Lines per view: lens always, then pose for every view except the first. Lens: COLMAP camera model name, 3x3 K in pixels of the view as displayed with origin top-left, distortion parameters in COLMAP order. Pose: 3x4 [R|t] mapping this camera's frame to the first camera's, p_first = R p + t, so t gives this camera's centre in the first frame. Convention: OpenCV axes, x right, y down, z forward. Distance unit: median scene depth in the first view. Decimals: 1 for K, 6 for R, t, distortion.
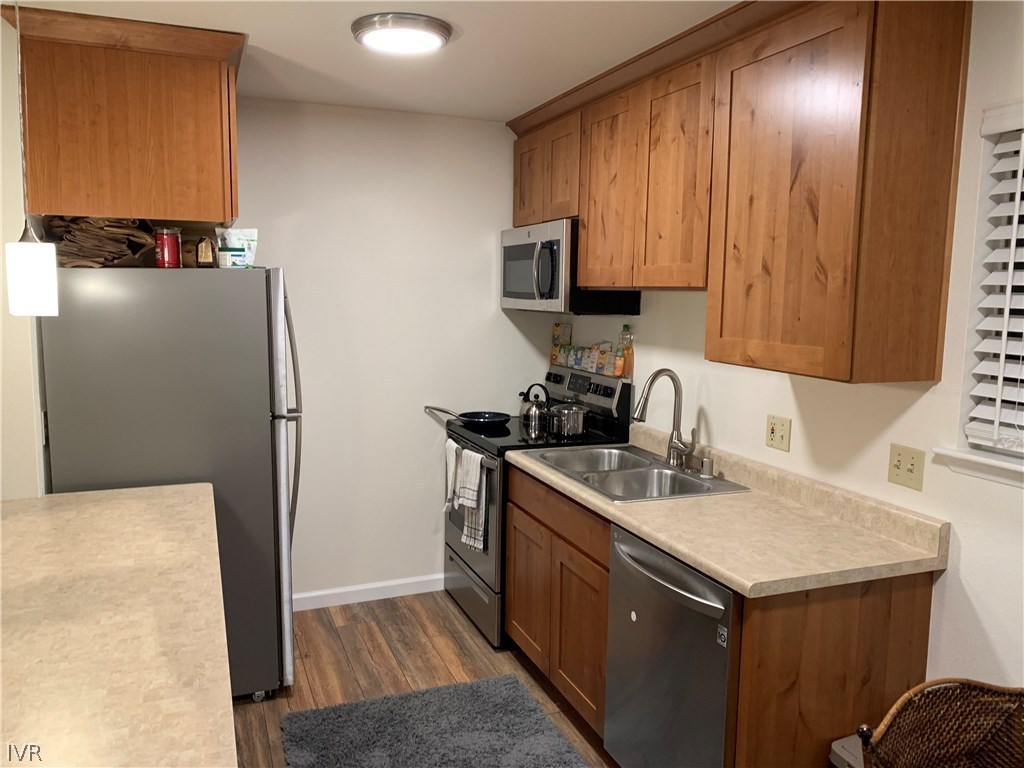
lens RADIAL K [[781.7, 0, 511.0], [0, 781.7, 376.3], [0, 0, 1]] dist [0.027551, -0.038296]
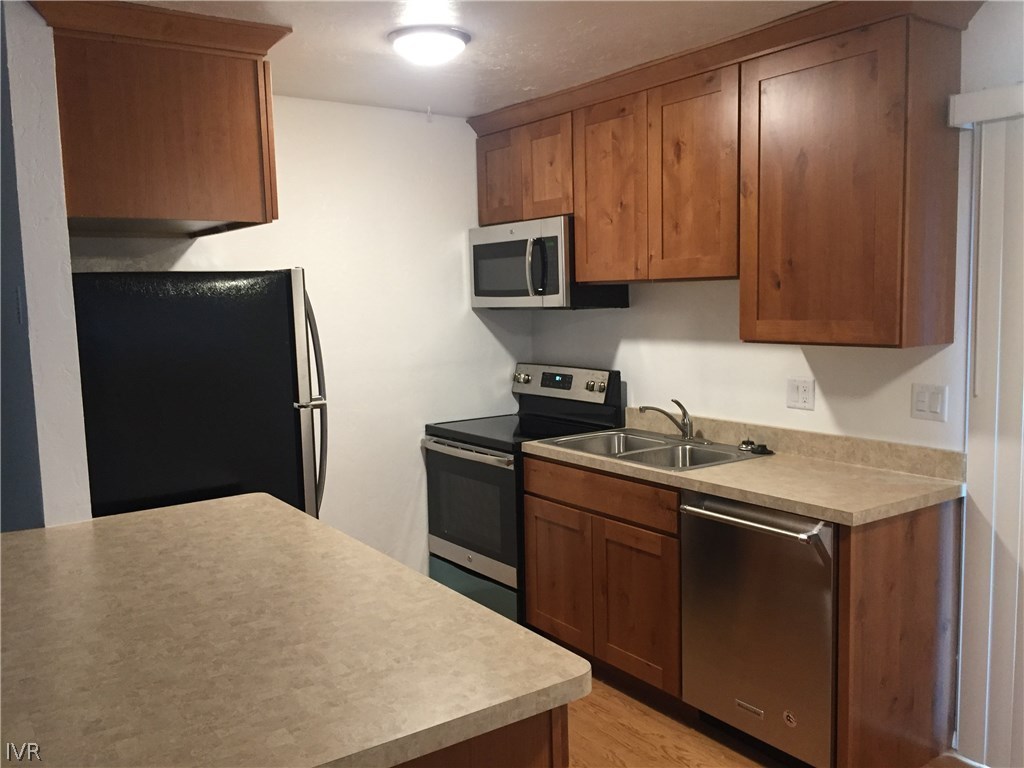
lens RADIAL K [[862.2, 0, 520.8], [0, 862.2, 404.6], [0, 0, 1]] dist [0.026263, -0.005336]
pose [[0.964545, -0.064141, 0.256006, -0.332324], [0.060726, 0.997929, 0.021230, 0.023078], [-0.256837, -0.004931, 0.966442, -0.110081]]
